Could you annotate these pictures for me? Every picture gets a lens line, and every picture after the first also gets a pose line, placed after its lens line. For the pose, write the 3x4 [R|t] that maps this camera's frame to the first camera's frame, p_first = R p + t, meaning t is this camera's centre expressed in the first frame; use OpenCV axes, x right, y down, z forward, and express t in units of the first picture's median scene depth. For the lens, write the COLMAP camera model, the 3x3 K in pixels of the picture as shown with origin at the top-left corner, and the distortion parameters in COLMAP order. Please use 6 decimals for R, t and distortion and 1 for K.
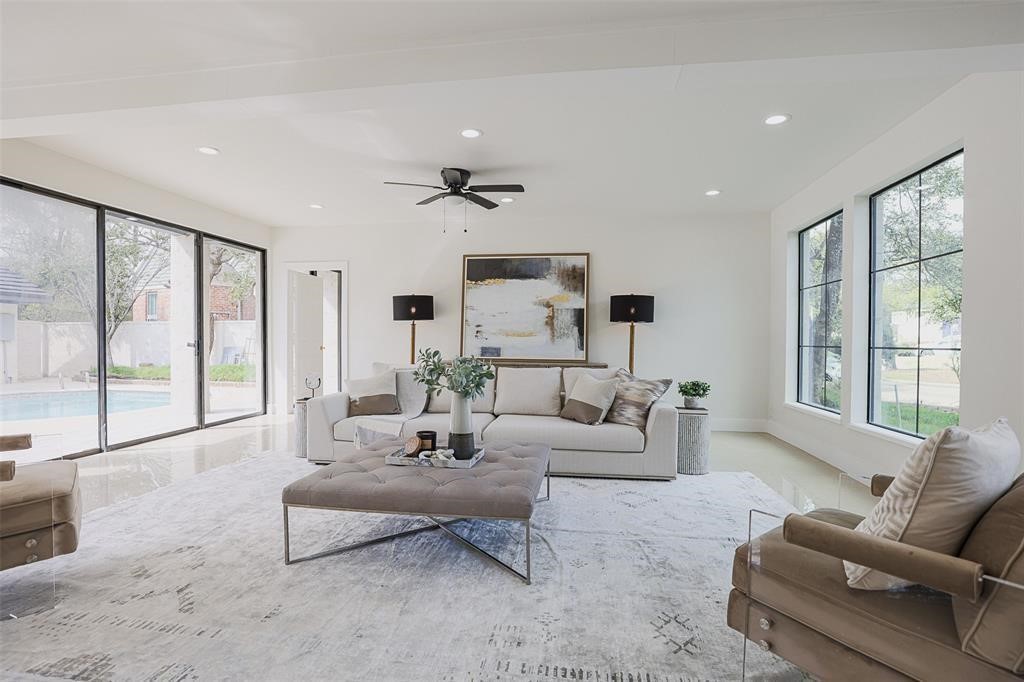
lens RADIAL K [[551.3, 0, 512.9], [0, 551.3, 341.4], [0, 0, 1]] dist [-0.001028, -0.000013]
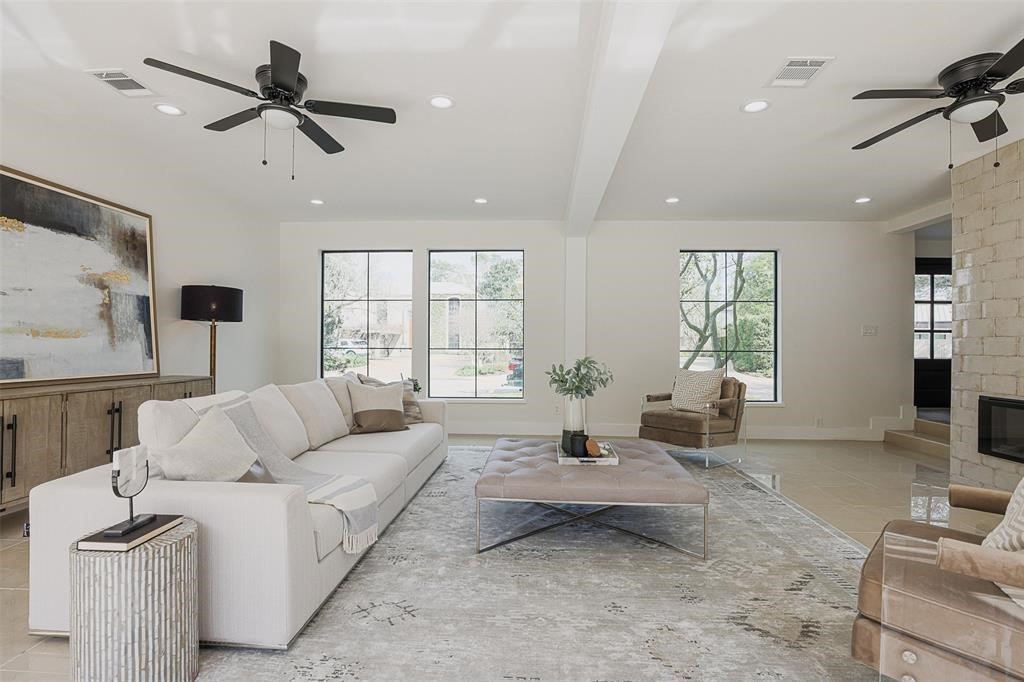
lens RADIAL K [[504.2, 0, 512.7], [0, 504.2, 344.1], [0, 0, 1]] dist [-0.000605, -0.000208]
pose [[-0.064984, -0.003302, 0.997881, -0.510872], [0.004234, 0.999985, 0.003584, -0.002067], [-0.997877, 0.004458, -0.064969, 0.596052]]
